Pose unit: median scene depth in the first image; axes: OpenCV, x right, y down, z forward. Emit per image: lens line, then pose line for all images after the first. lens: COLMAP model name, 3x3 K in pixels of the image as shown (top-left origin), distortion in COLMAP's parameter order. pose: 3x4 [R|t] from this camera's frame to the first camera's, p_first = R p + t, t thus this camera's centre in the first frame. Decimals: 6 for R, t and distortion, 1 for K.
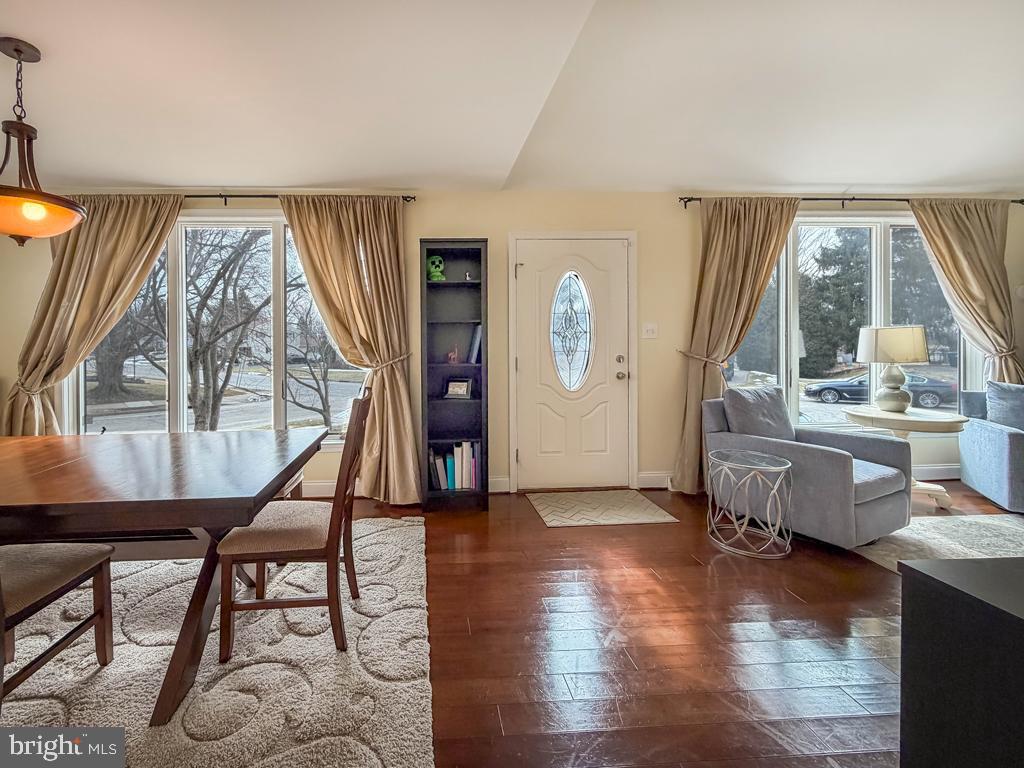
lens RADIAL K [[419.4, 0, 447.7], [0, 419.4, 348.3], [0, 0, 1]] dist [0.001350, 0.000073]
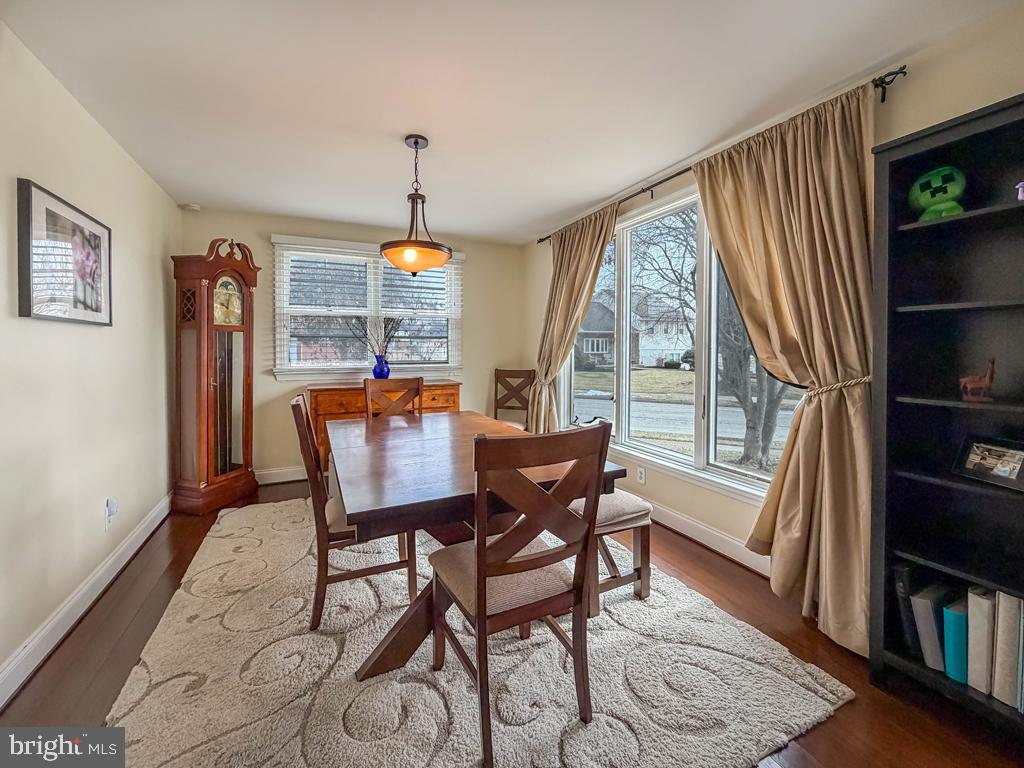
lens RADIAL K [[417.2, 0, 507.6], [0, 417.2, 352.4], [0, 0, 1]] dist [-0.014432, 0.000063]
pose [[0.389673, 0.023622, -0.920650, 0.205765], [-0.016642, 0.999688, 0.018606, -0.014167], [0.920803, 0.008071, 0.389945, 0.365939]]
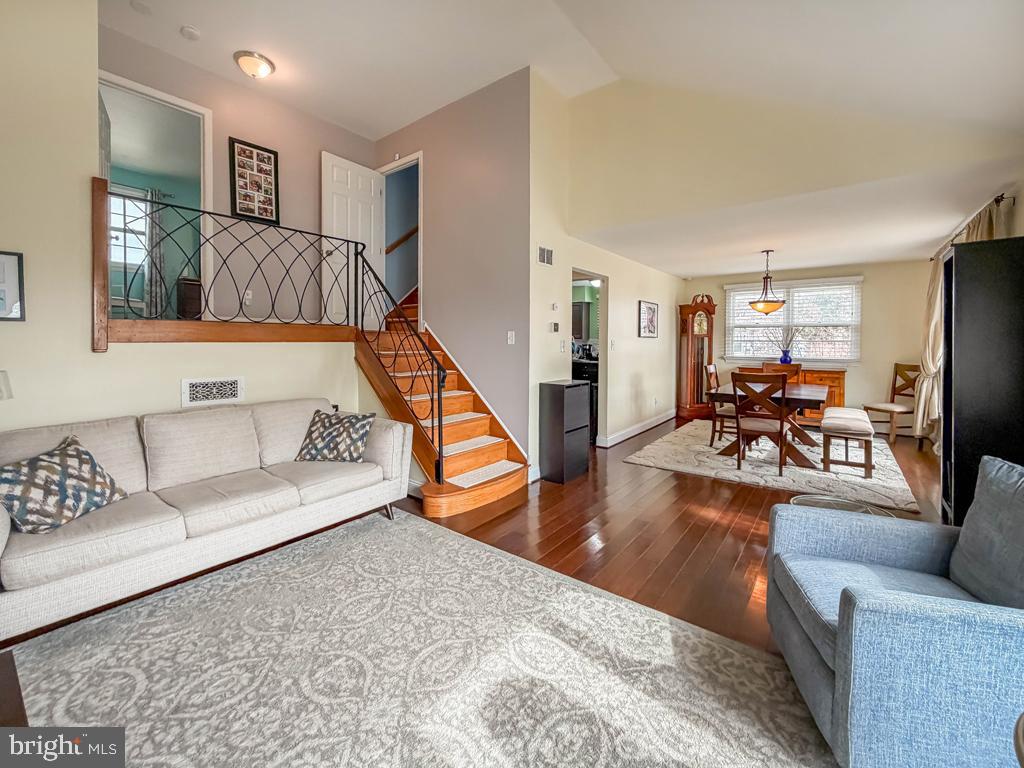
lens RADIAL K [[421.1, 0, 508.7], [0, 421.1, 347.7], [0, 0, 1]] dist [-0.000050, 0.000022]
pose [[-0.649284, 0.023838, -0.760173, 1.401635], [-0.004115, 0.999384, 0.034854, -0.056143], [0.760535, 0.025758, -0.648785, 0.825910]]
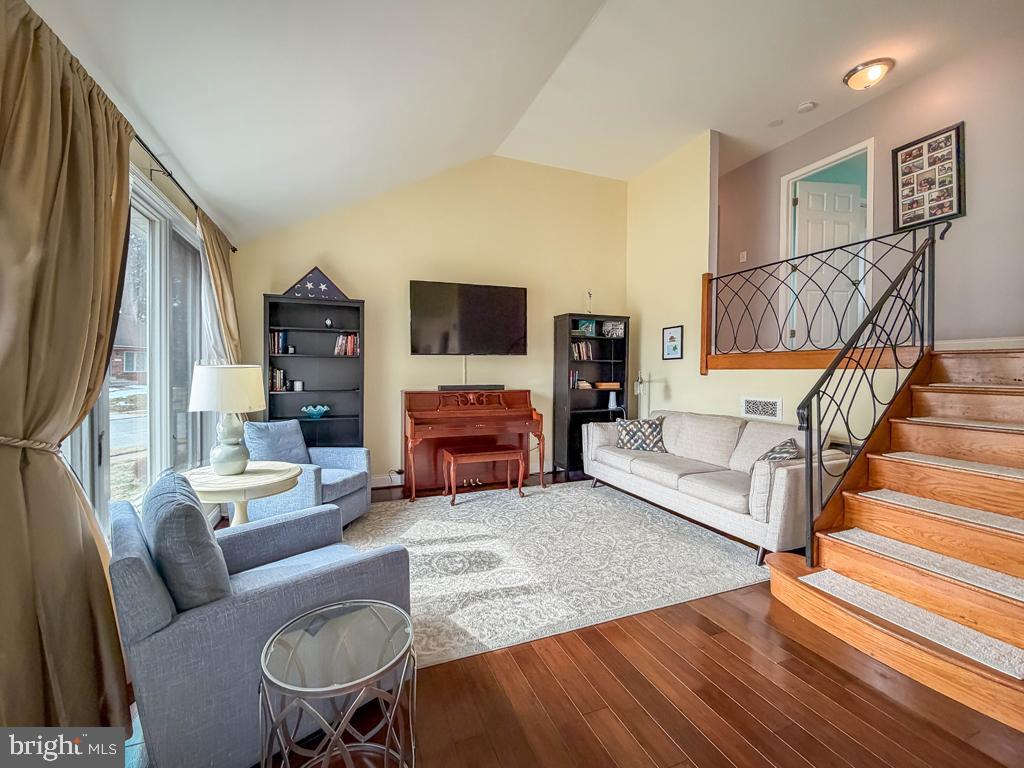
lens RADIAL K [[424.5, 0, 499.6], [0, 424.5, 376.9], [0, 0, 1]] dist [-0.000610, -0.000136]
pose [[-0.319126, -0.001108, 0.947712, 0.159522], [0.014708, 0.999873, 0.006121, -0.028201], [-0.947598, 0.015893, -0.319069, 0.784707]]
